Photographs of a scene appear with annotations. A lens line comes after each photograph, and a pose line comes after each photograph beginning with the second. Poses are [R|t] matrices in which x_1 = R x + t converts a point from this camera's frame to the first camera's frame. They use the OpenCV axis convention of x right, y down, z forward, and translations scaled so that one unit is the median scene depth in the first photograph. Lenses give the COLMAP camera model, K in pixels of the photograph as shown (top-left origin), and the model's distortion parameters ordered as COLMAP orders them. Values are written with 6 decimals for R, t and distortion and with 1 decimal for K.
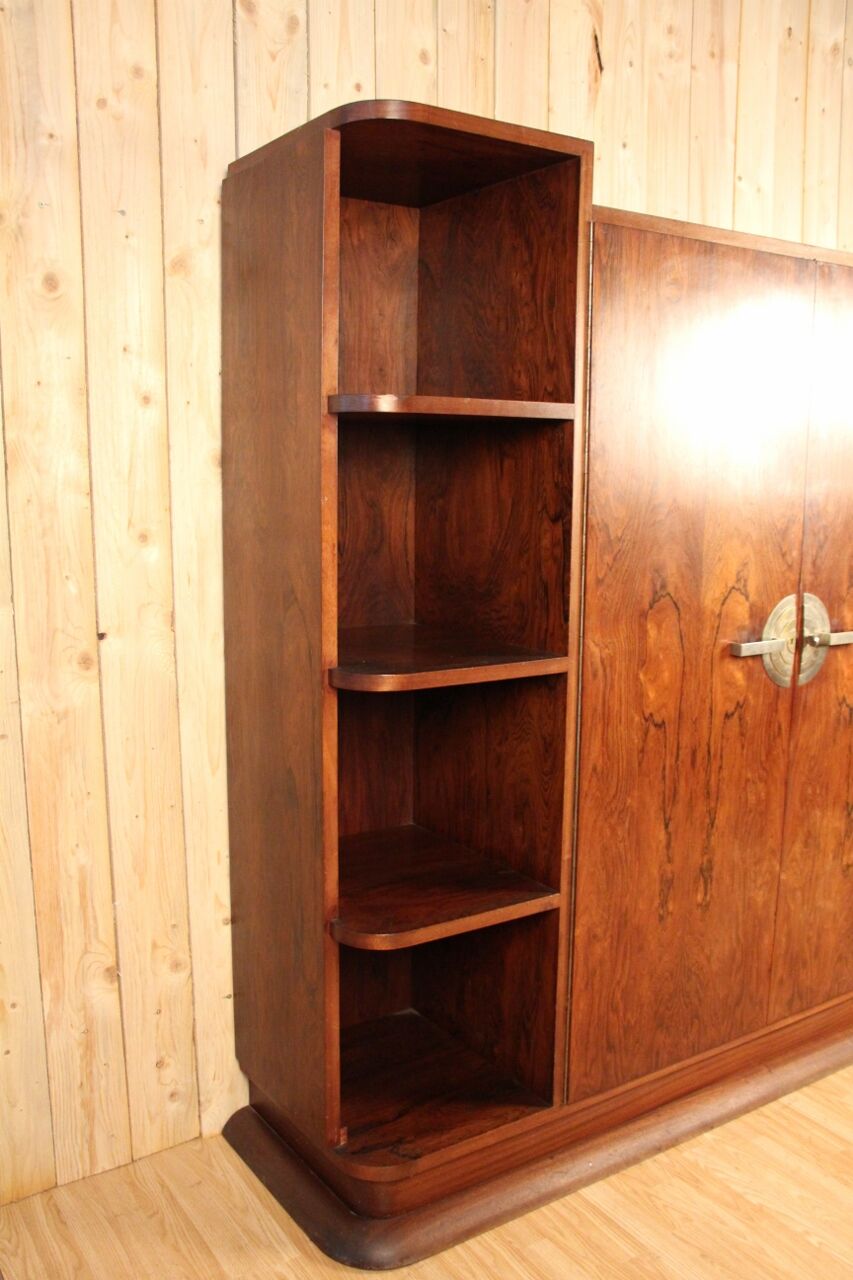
lens RADIAL K [[1140.7, 0, 422.4], [0, 1140.7, 640.9], [0, 0, 1]] dist [-0.120946, 0.098903]
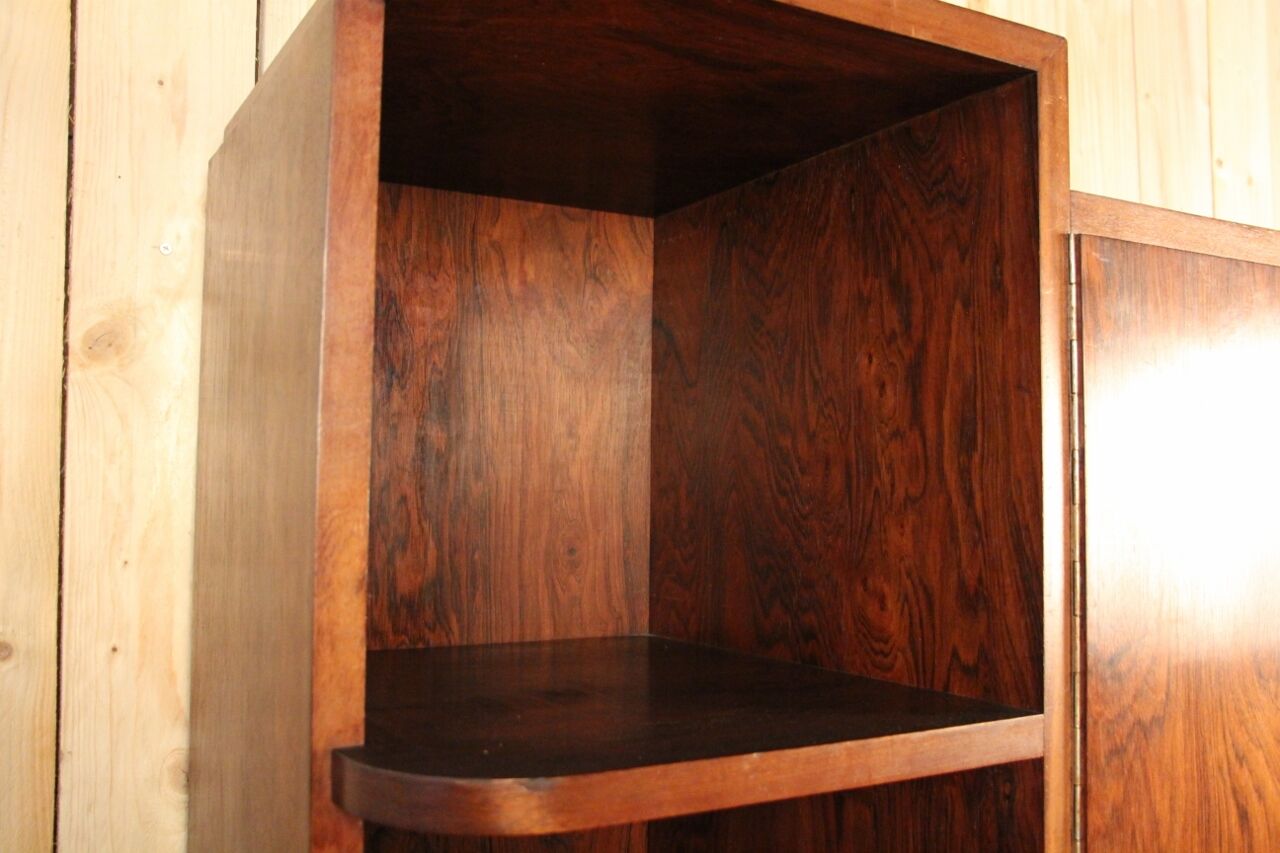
lens RADIAL K [[1240.6, 0, 639.0], [0, 1240.6, 421.8], [0, 0, 1]] dist [-0.064099, 0.000000]
pose [[0.998106, -0.007099, -0.061104, 0.025467], [-0.006281, 0.976367, -0.216028, -0.197602], [0.061193, 0.216002, 0.974473, 0.536069]]
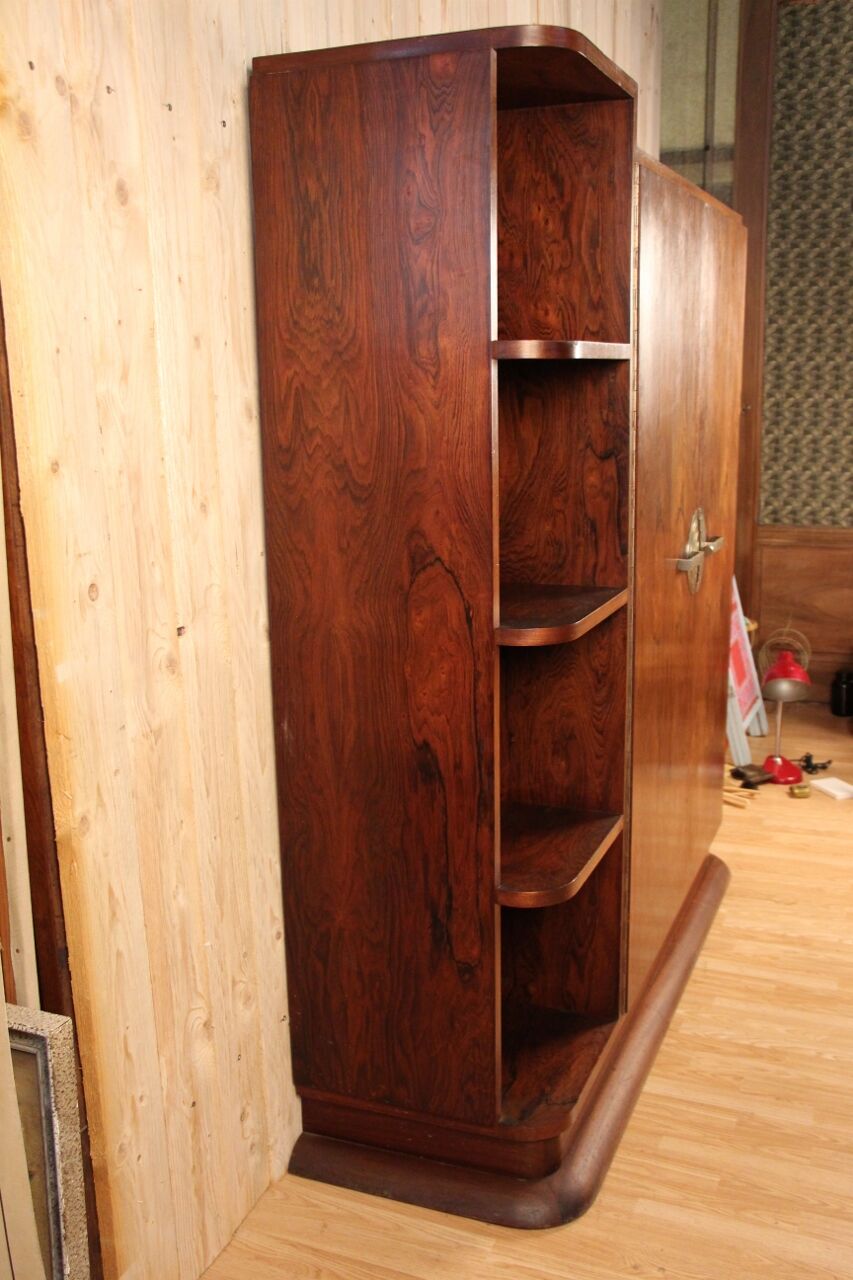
lens RADIAL K [[1240.6, 0, 429.6], [0, 1240.6, 640.2], [0, 0, 1]] dist [-0.064099, 0.000000]
pose [[0.827120, -0.140509, 0.544178, -0.614523], [0.110107, 0.989993, 0.088264, -0.055951], [-0.551134, -0.013088, 0.834314, 0.144855]]
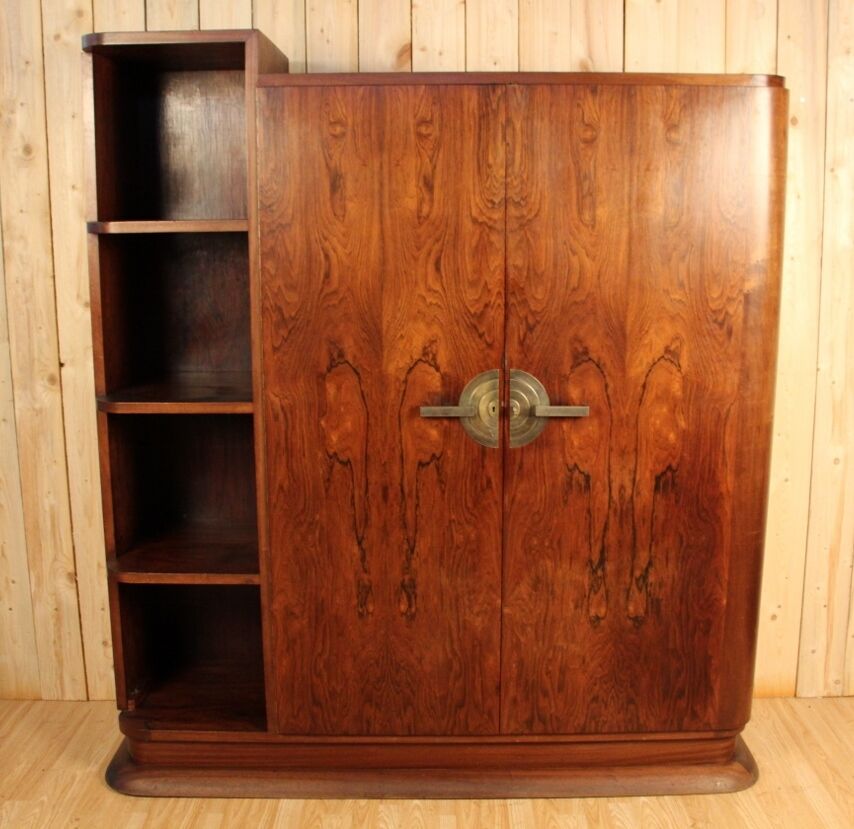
lens RADIAL K [[1069.0, 0, 450.1], [0, 1069.0, 387.3], [0, 0, 1]] dist [-0.146314, 0.000000]
pose [[0.838570, 0.080126, -0.538870, 0.969612], [-0.072971, 0.996732, 0.034651, -0.062918], [0.539885, 0.010264, 0.841676, 0.043651]]
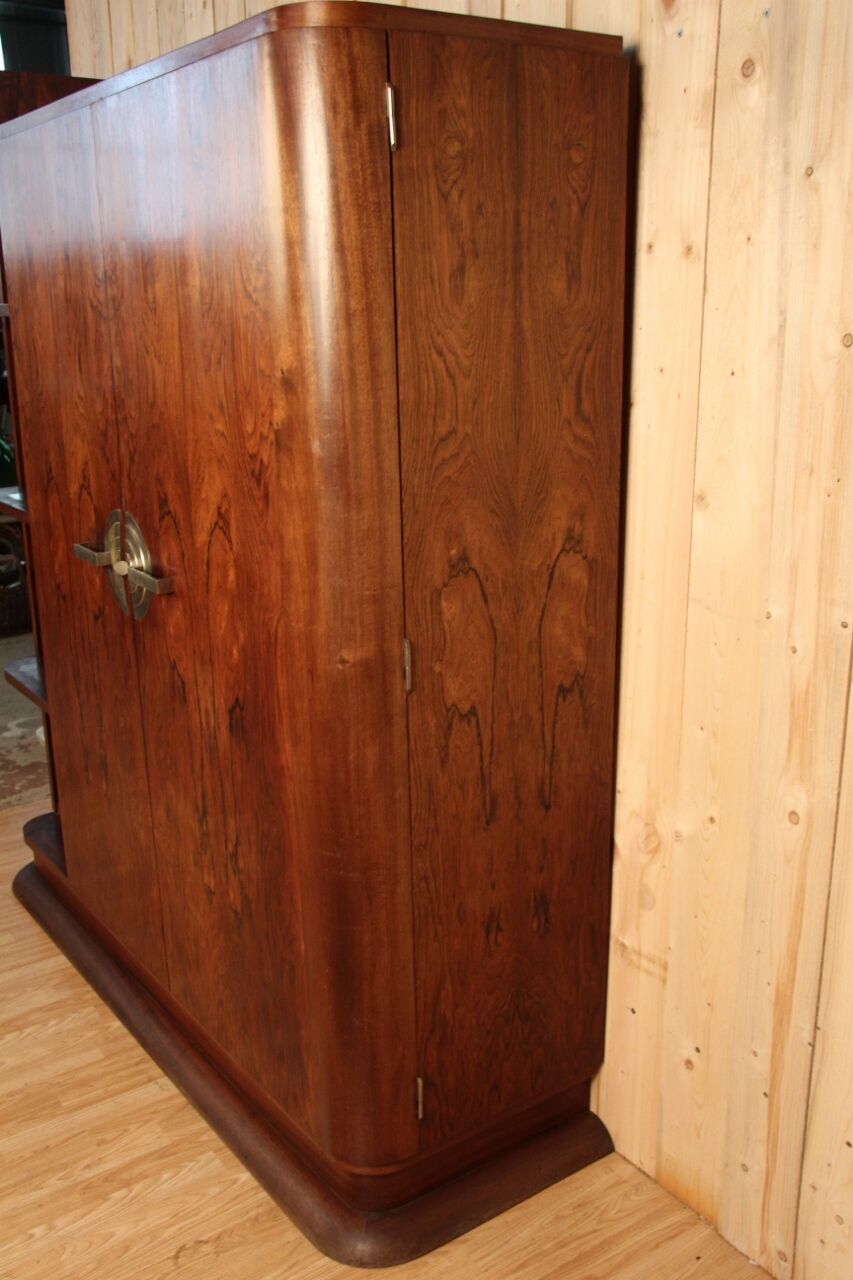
lens RADIAL K [[1240.6, 0, 435.8], [0, 1240.6, 641.3], [0, 0, 1]] dist [-0.064099, 0.000000]
pose [[0.032547, 0.257504, -0.965729, 1.393706], [-0.133679, 0.958681, 0.251119, -0.234037], [0.990490, 0.120924, 0.065625, 1.298954]]
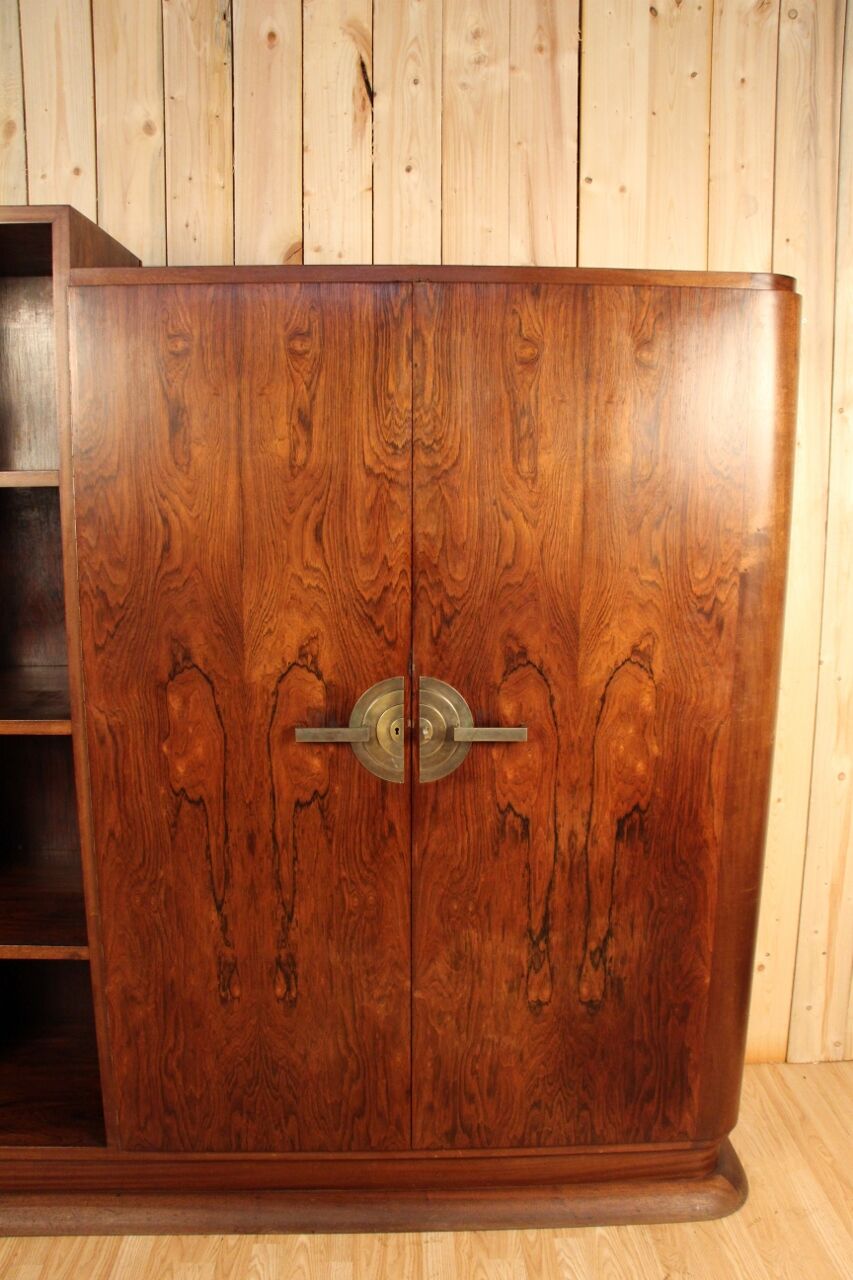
lens RADIAL K [[1037.7, 0, 444.2], [0, 1037.7, 642.3], [0, 0, 1]] dist [-0.153527, 0.073029]
pose [[0.855950, 0.083334, -0.510300, 0.824124], [-0.075209, 0.996497, 0.036580, -0.107160], [0.511560, 0.007068, 0.859218, 0.374539]]
